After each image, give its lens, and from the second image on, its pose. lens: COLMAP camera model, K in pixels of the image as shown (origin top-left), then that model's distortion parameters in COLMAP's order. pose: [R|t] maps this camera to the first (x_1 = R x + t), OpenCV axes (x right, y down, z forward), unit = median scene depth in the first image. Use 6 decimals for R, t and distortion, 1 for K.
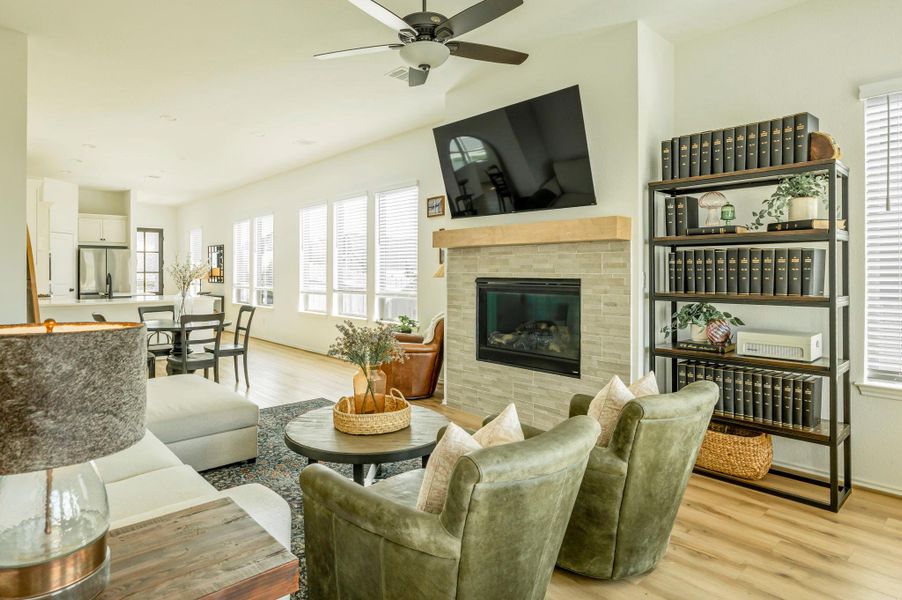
lens RADIAL K [[512.5, 0, 419.9], [0, 512.5, 271.6], [0, 0, 1]] dist [0.001539, -0.000299]
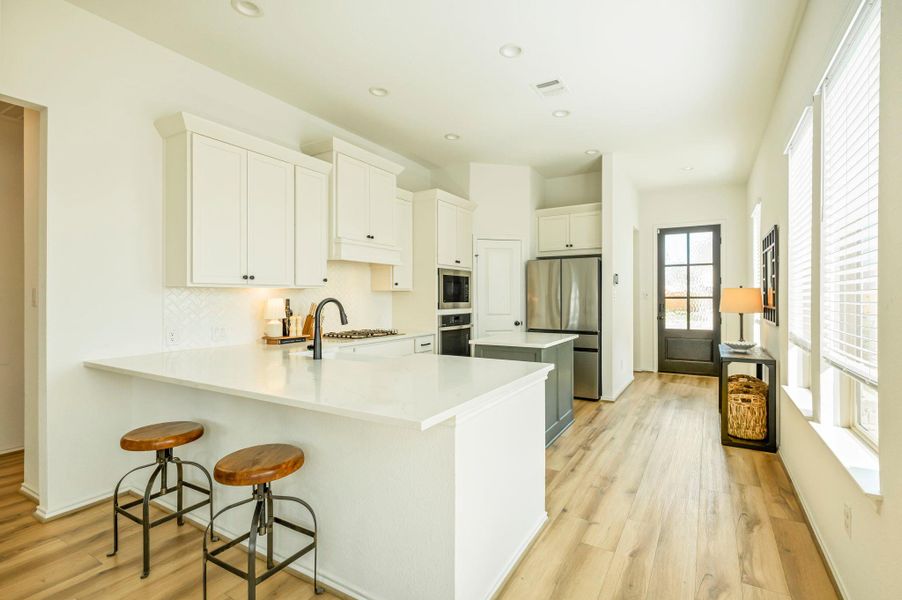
lens RADIAL K [[430.5, 0, 451.0], [0, 430.5, 300.0], [0, 0, 1]] dist [0.002626, 0.000342]
pose [[0.310885, 0.004345, -0.950438, -0.372474], [0.003977, 0.999975, 0.005872, 0.000334], [0.950439, -0.005605, 0.310860, 1.653753]]
